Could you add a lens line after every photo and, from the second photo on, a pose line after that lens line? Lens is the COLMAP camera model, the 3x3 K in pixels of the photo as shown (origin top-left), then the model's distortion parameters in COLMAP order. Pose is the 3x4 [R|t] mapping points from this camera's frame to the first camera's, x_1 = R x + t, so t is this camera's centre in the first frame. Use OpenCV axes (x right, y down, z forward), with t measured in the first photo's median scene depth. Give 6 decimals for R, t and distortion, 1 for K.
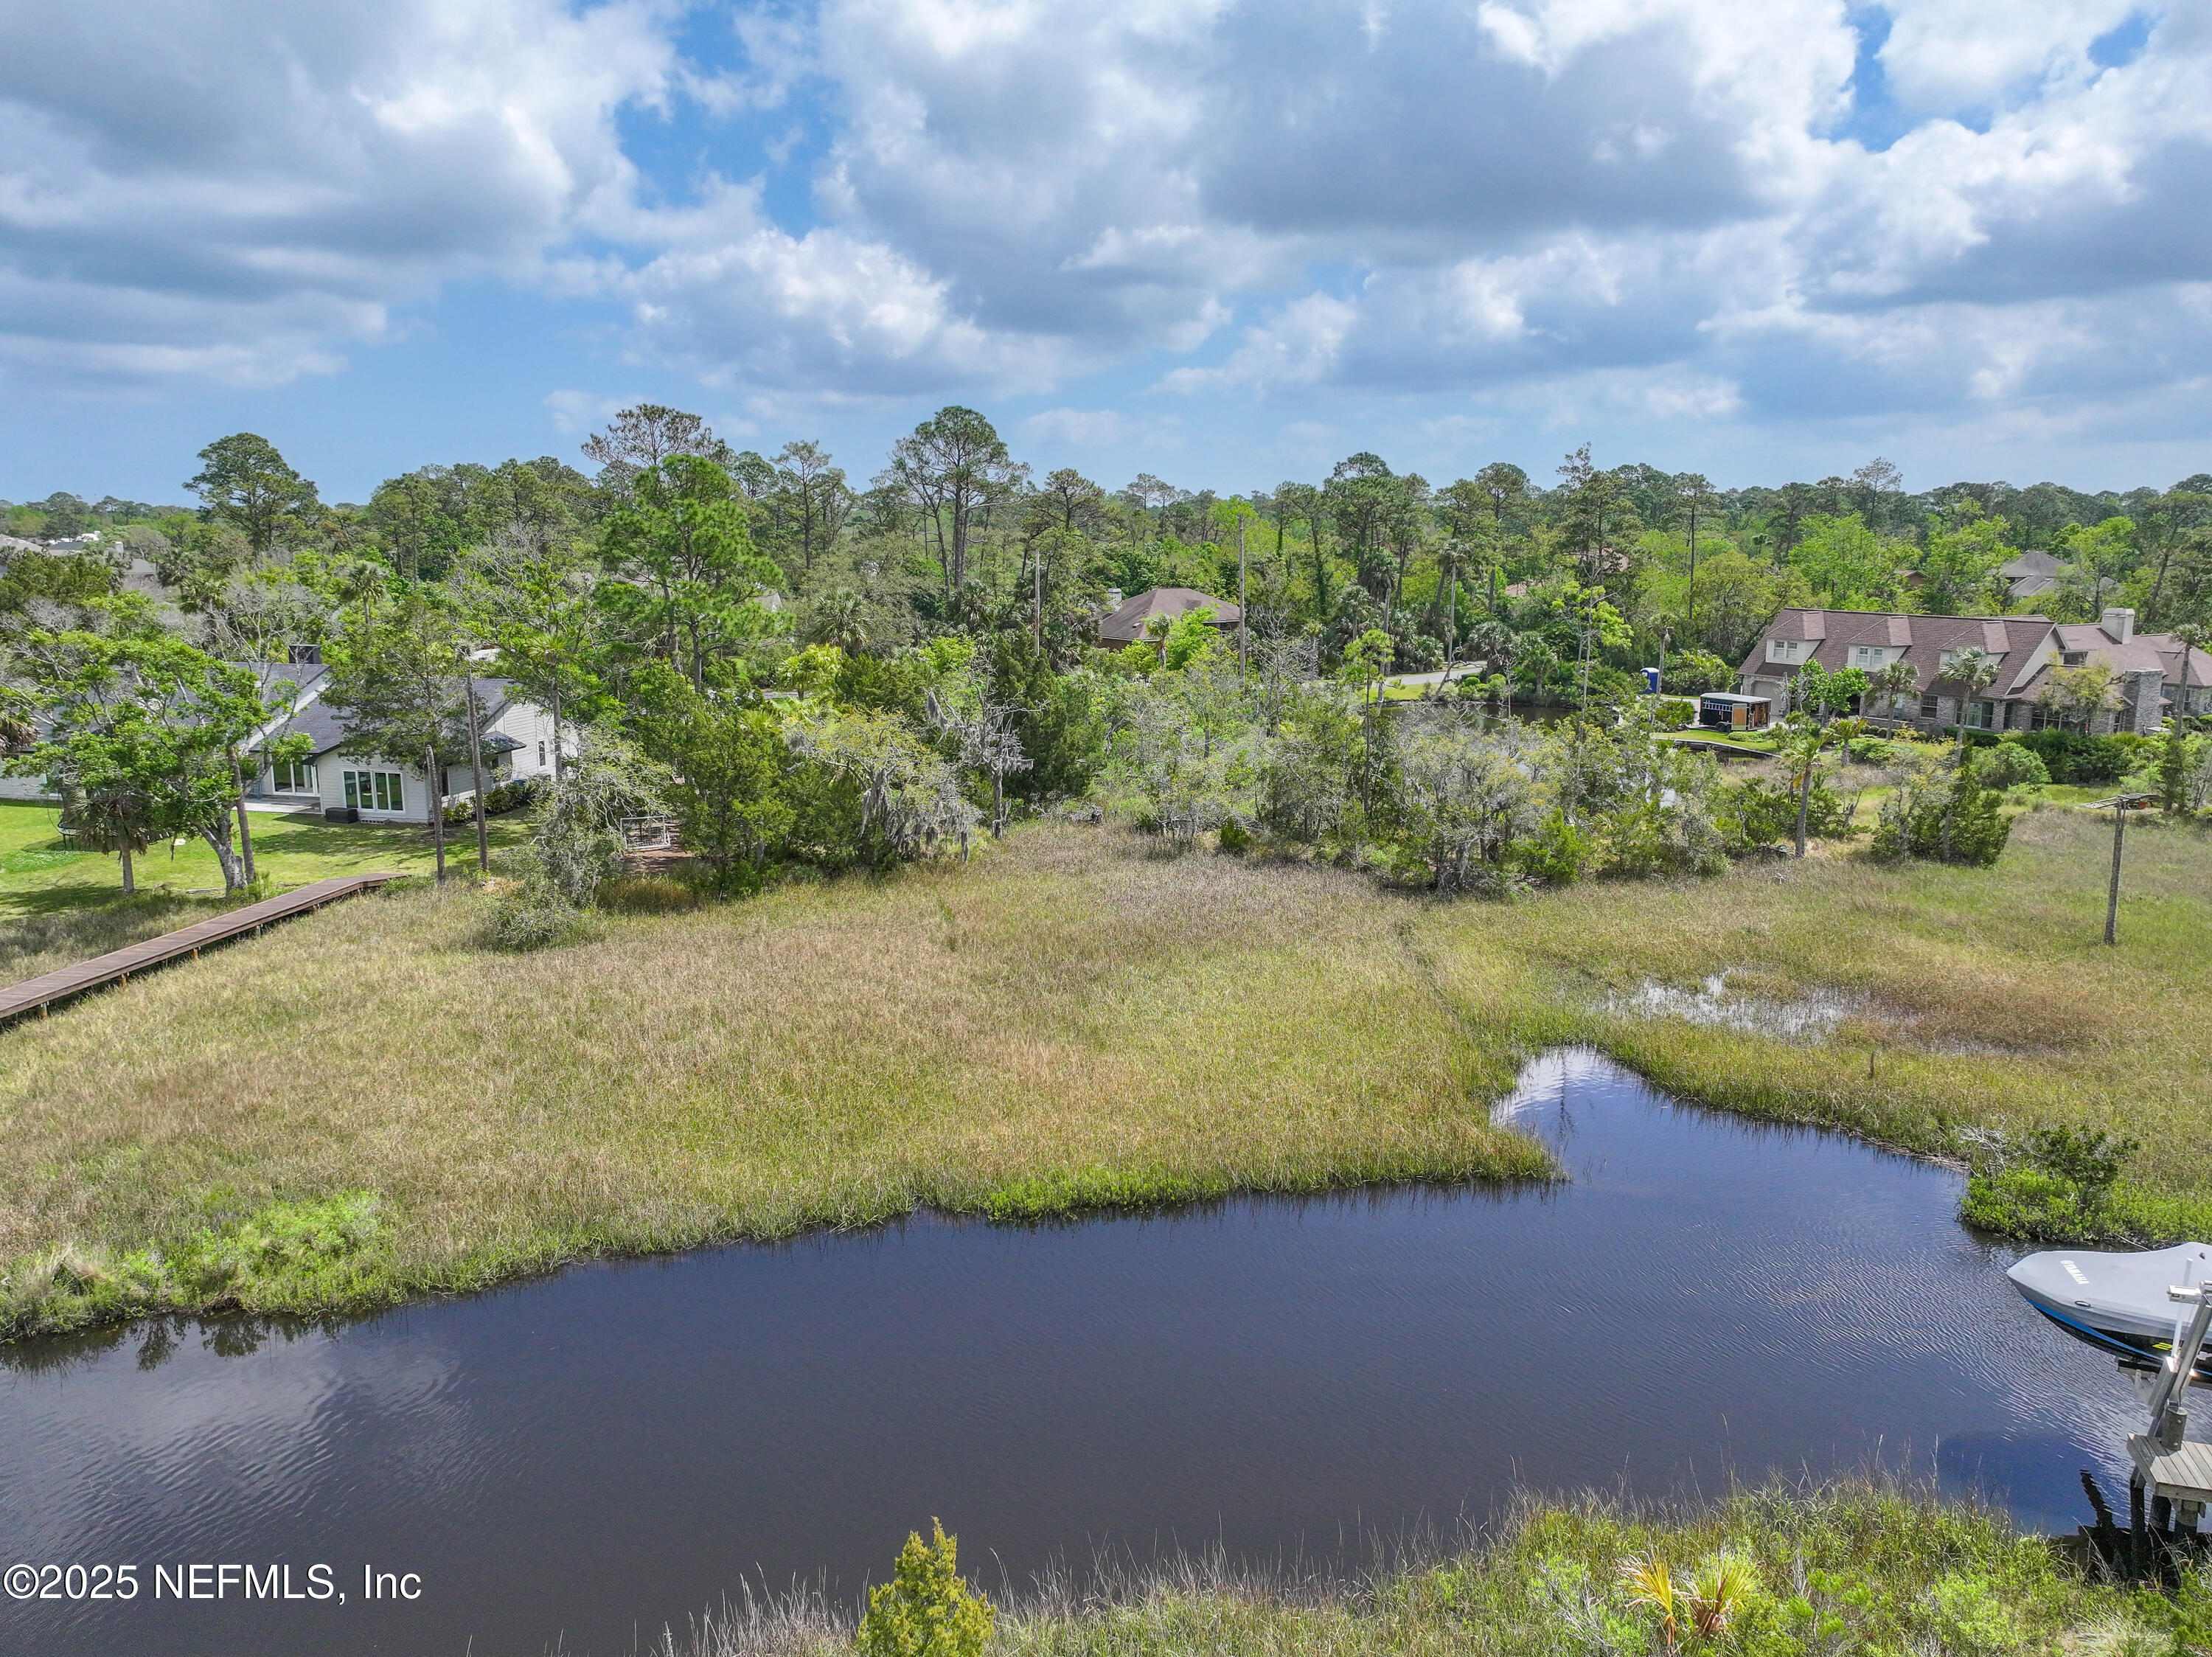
lens RADIAL K [[1547.0, 0, 1077.9], [0, 1547.0, 802.0], [0, 0, 1]] dist [-0.006204, 0.020507]
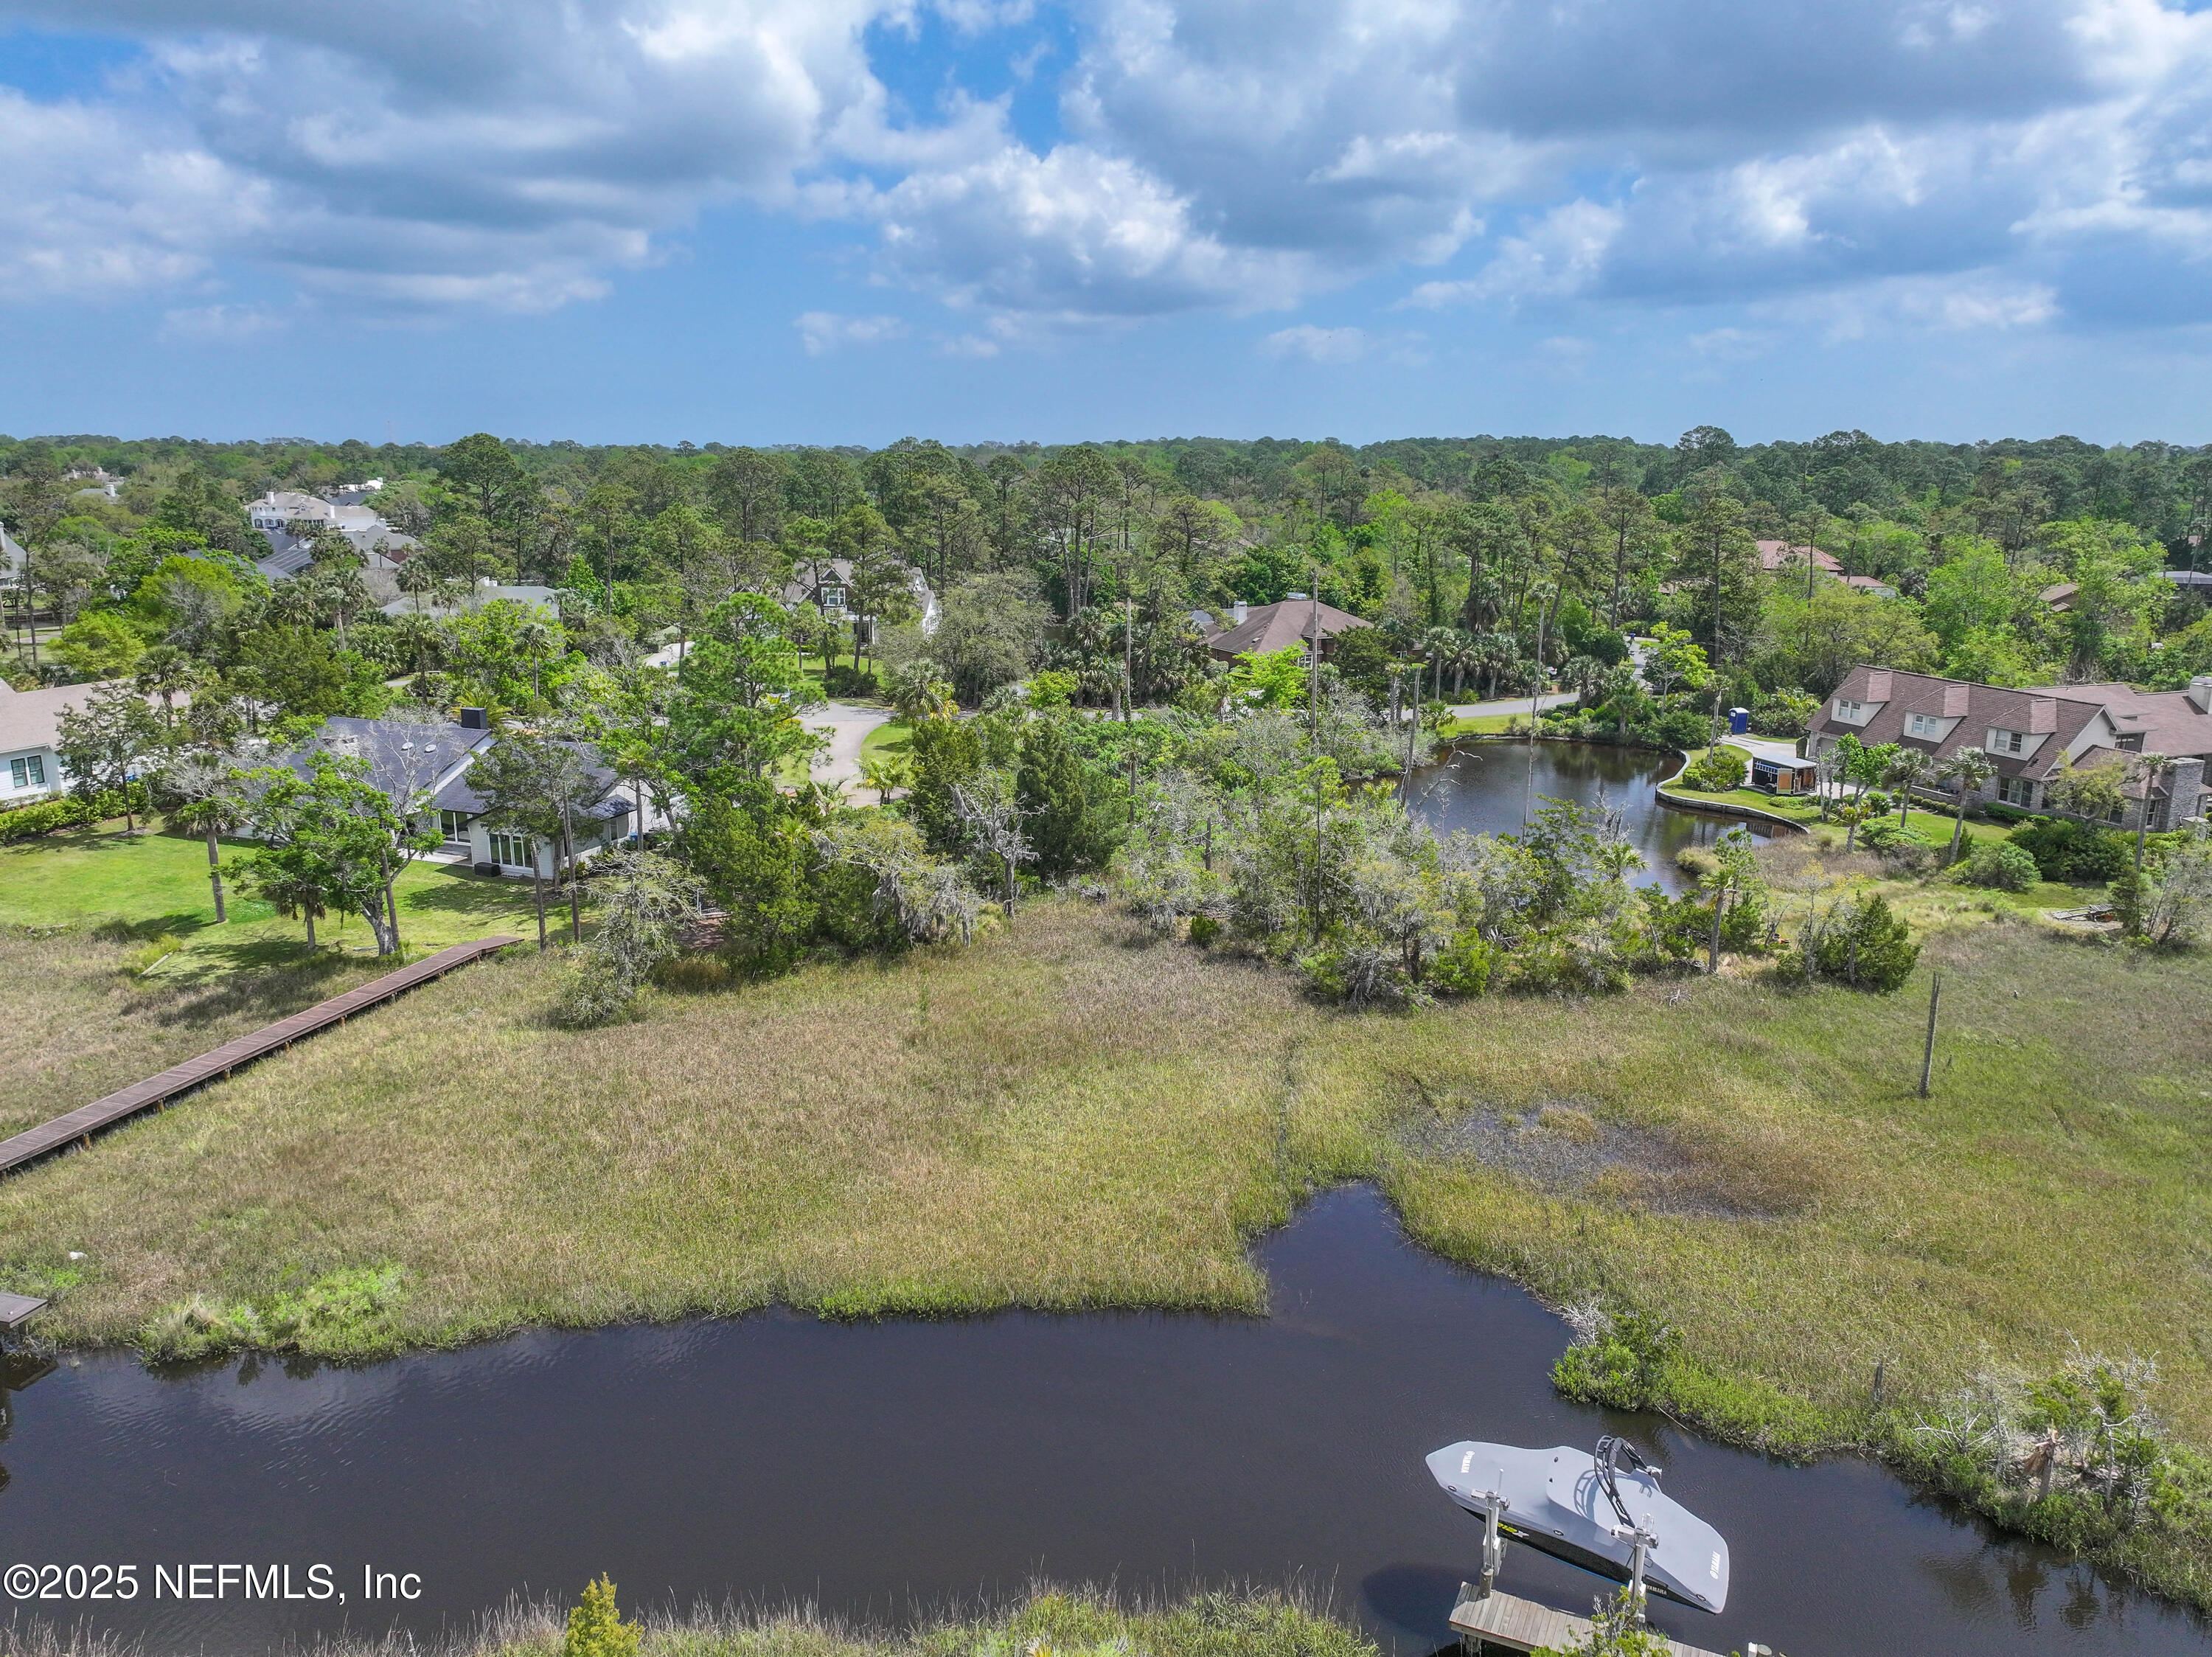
lens RADIAL K [[1547.0, 0, 1091.6], [0, 1547.0, 809.6], [0, 0, 1]] dist [-0.006204, 0.020507]
pose [[0.989503, 0.037655, -0.139522, 0.118323], [-0.029497, 0.997757, 0.060086, -0.089516], [0.141472, -0.055340, 0.988394, -0.100179]]
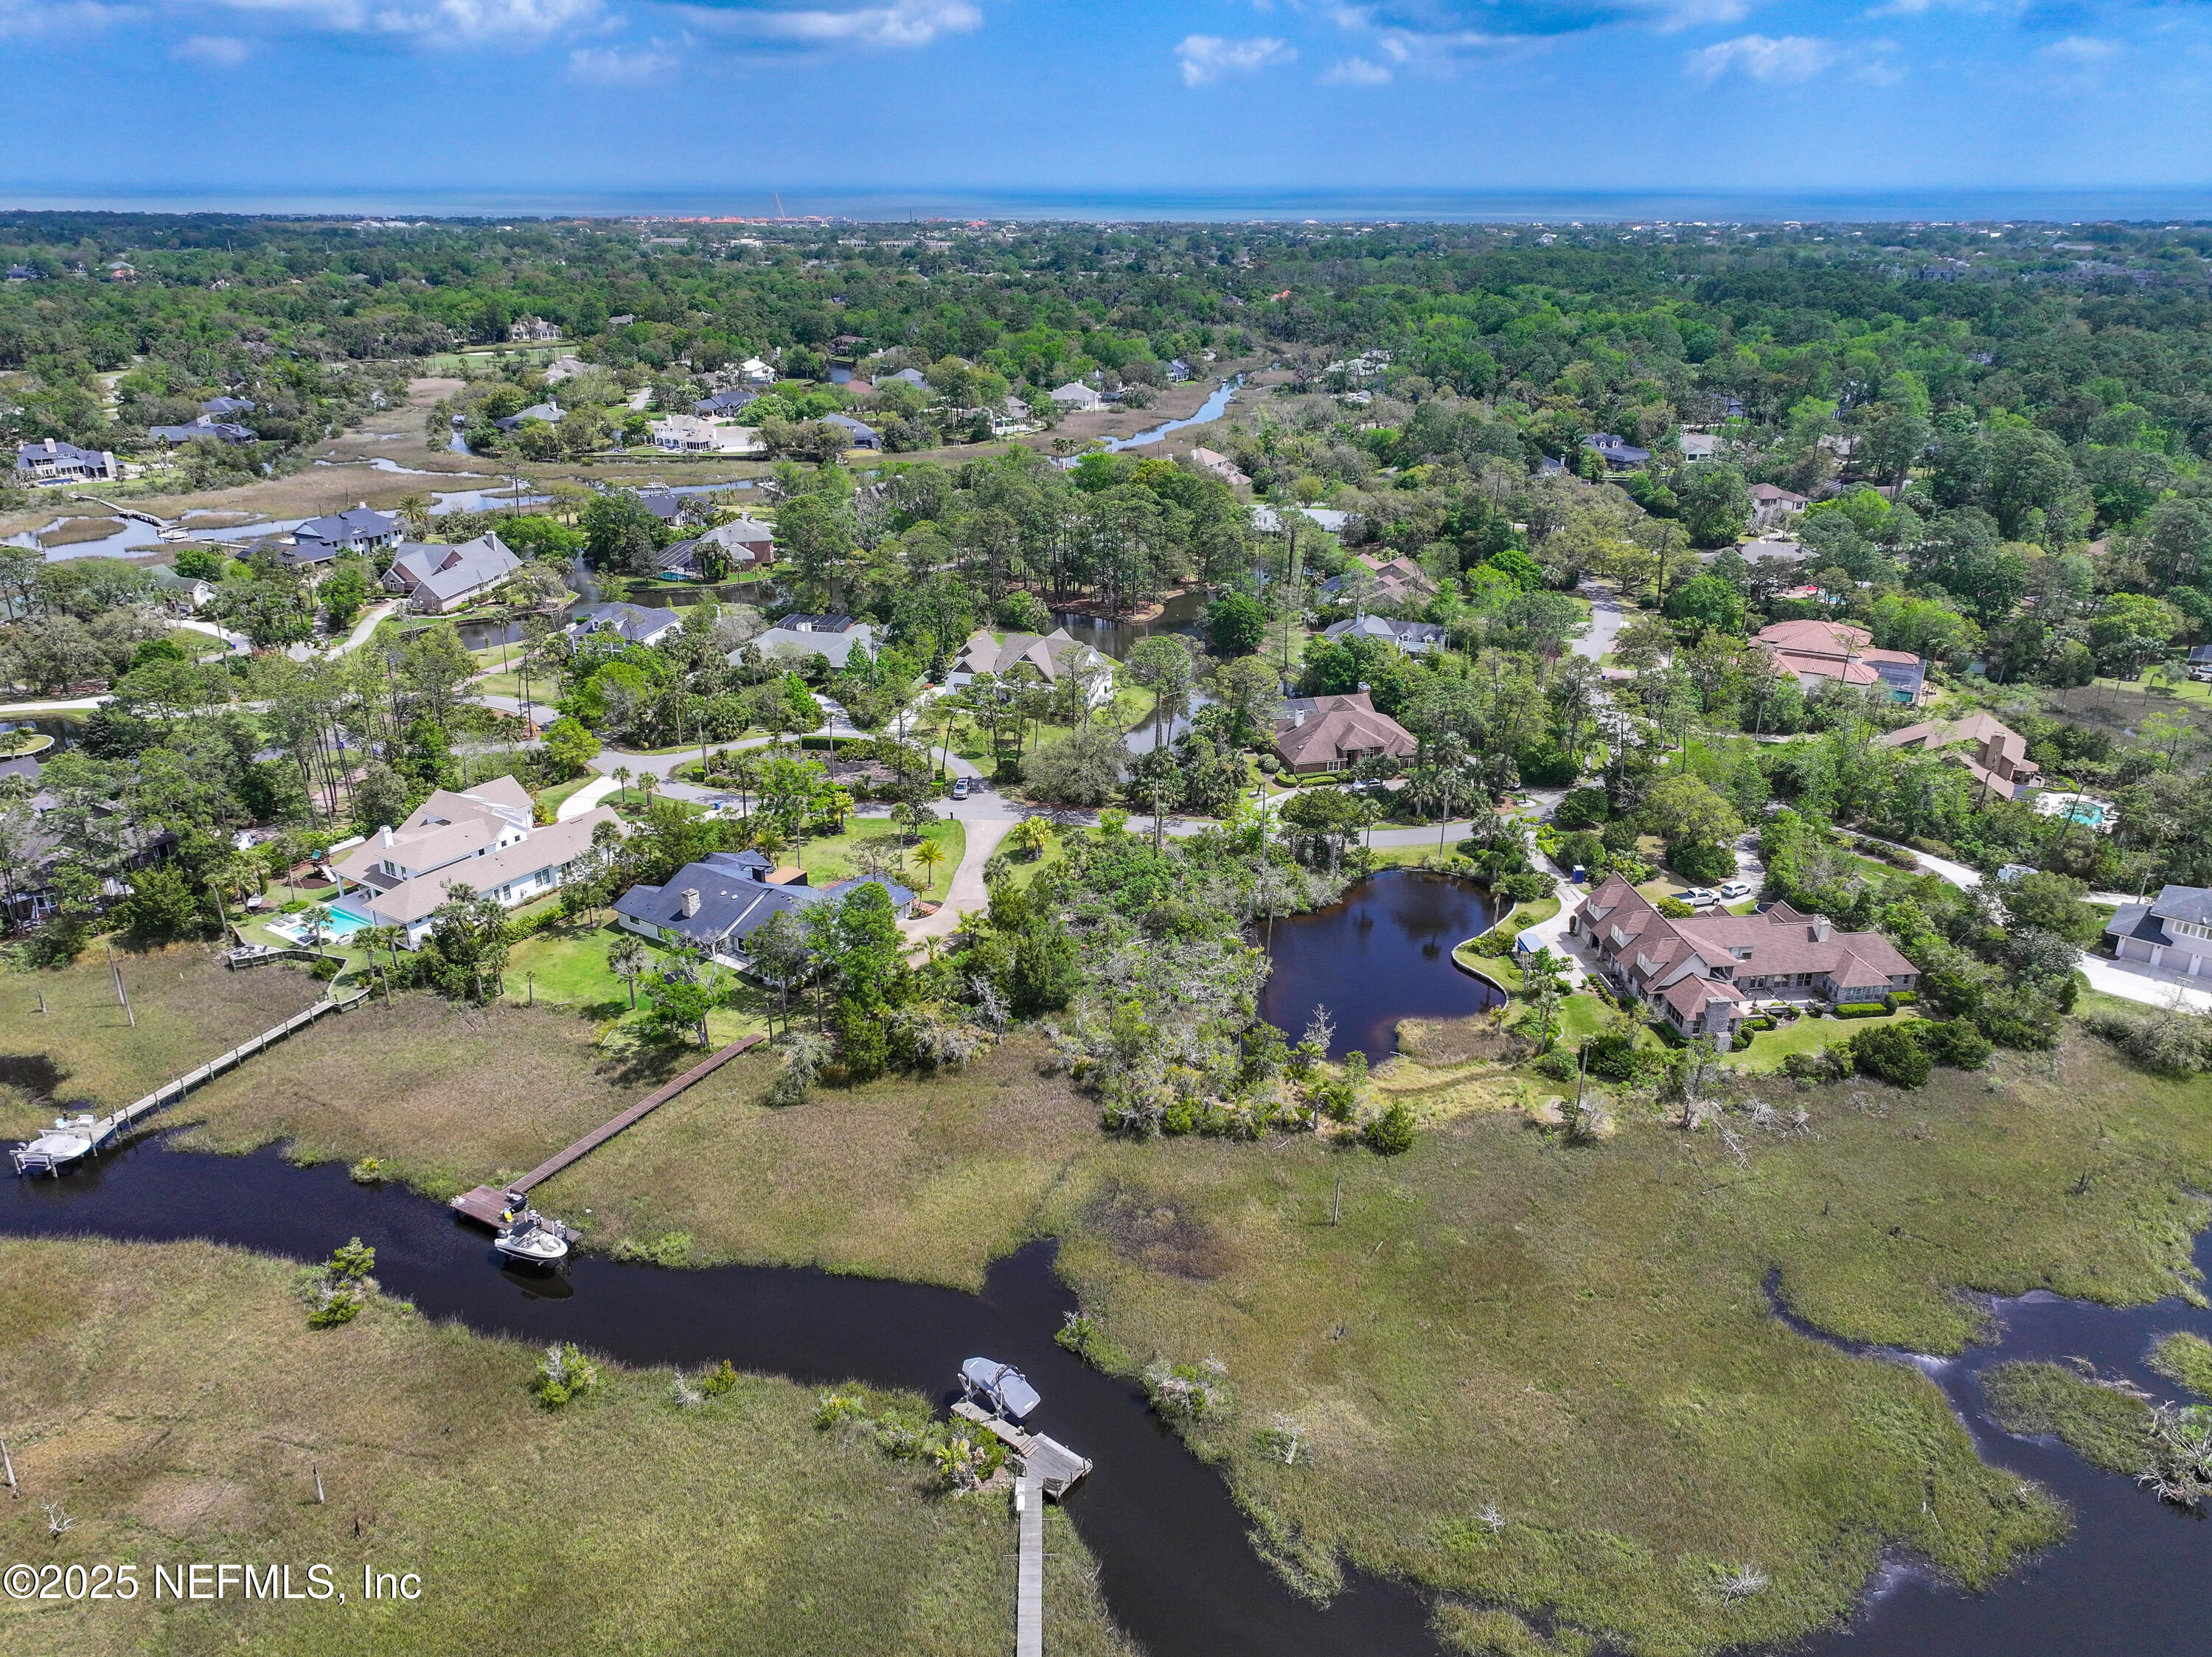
lens RADIAL K [[1547.0, 0, 1093.1], [0, 1547.0, 841.7], [0, 0, 1]] dist [-0.006204, 0.020507]
pose [[0.929720, 0.143791, -0.339034, 0.570546], [-0.061066, 0.968072, 0.243120, -0.583032], [0.363168, -0.205330, 0.908817, -0.683937]]
